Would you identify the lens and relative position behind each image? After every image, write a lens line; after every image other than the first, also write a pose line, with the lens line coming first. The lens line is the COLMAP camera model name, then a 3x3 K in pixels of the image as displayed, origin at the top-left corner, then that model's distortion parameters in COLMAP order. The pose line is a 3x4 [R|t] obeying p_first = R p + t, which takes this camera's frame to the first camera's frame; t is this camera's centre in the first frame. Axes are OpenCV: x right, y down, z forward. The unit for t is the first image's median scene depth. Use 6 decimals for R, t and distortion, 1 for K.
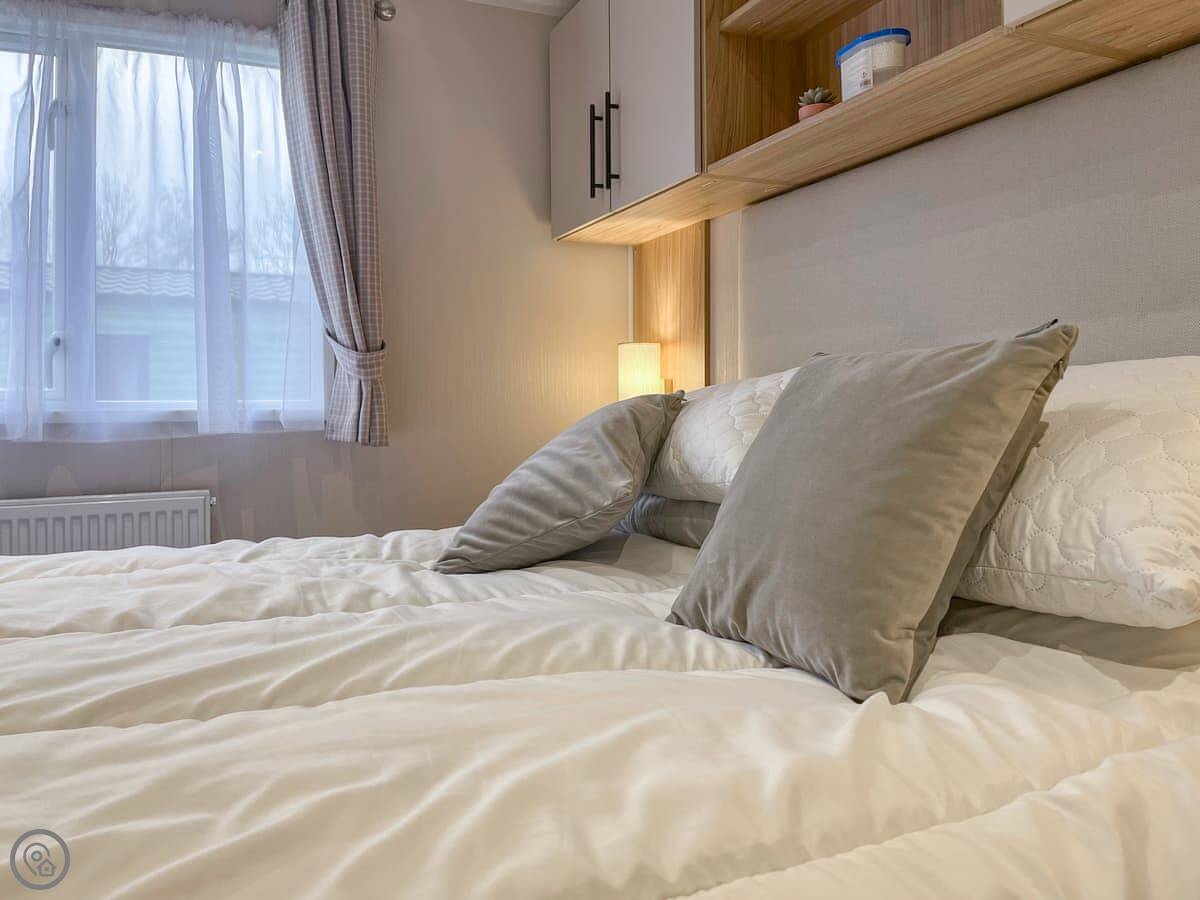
lens RADIAL K [[923.3, 0, 603.5], [0, 923.3, 406.4], [0, 0, 1]] dist [0.012380, 0.002179]
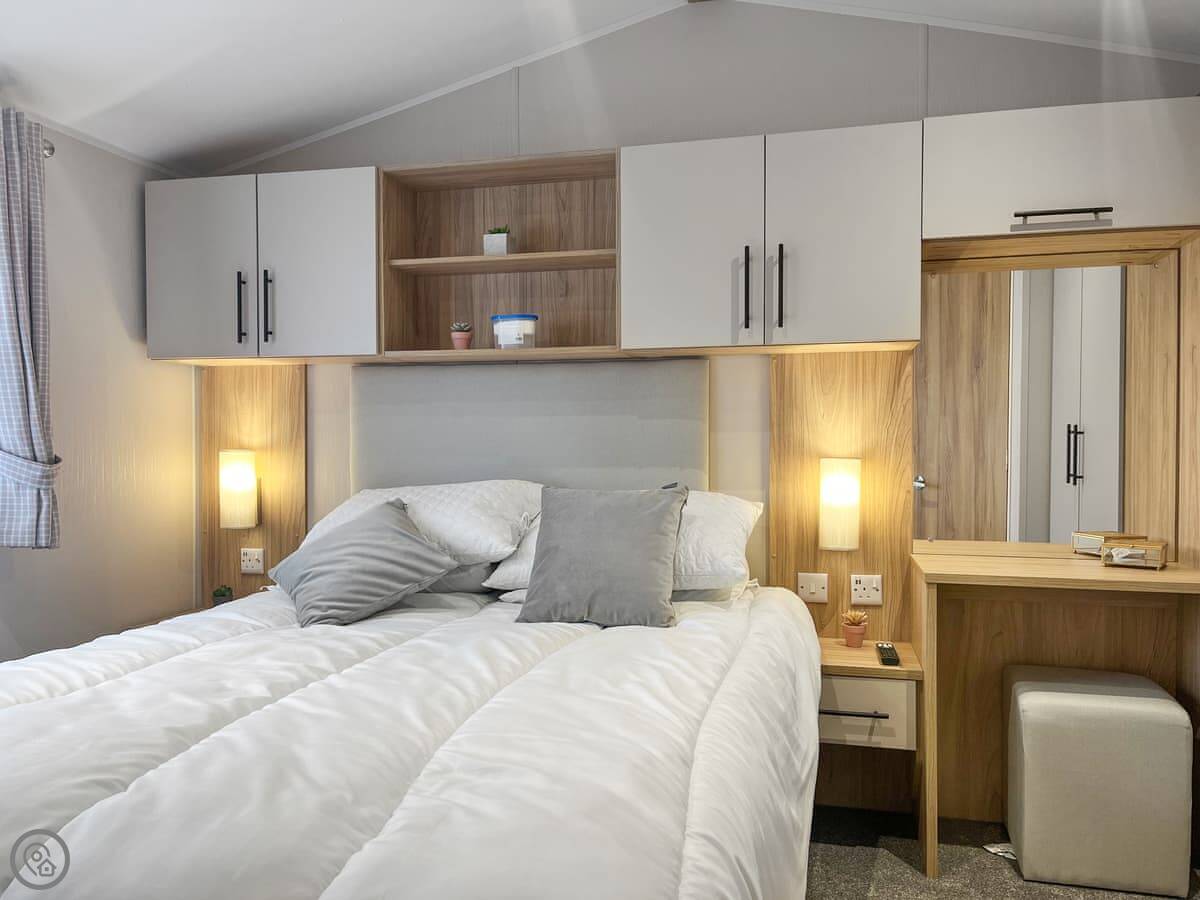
lens RADIAL K [[901.0, 0, 600.0], [0, 901.0, 450.0], [0, 0, 1]] dist [0.016565, -0.002927]
pose [[0.603406, 0.002327, 0.797431, -0.721670], [-0.003649, 0.999993, -0.000156, -0.077313], [-0.797426, -0.002816, 0.603410, -0.172403]]
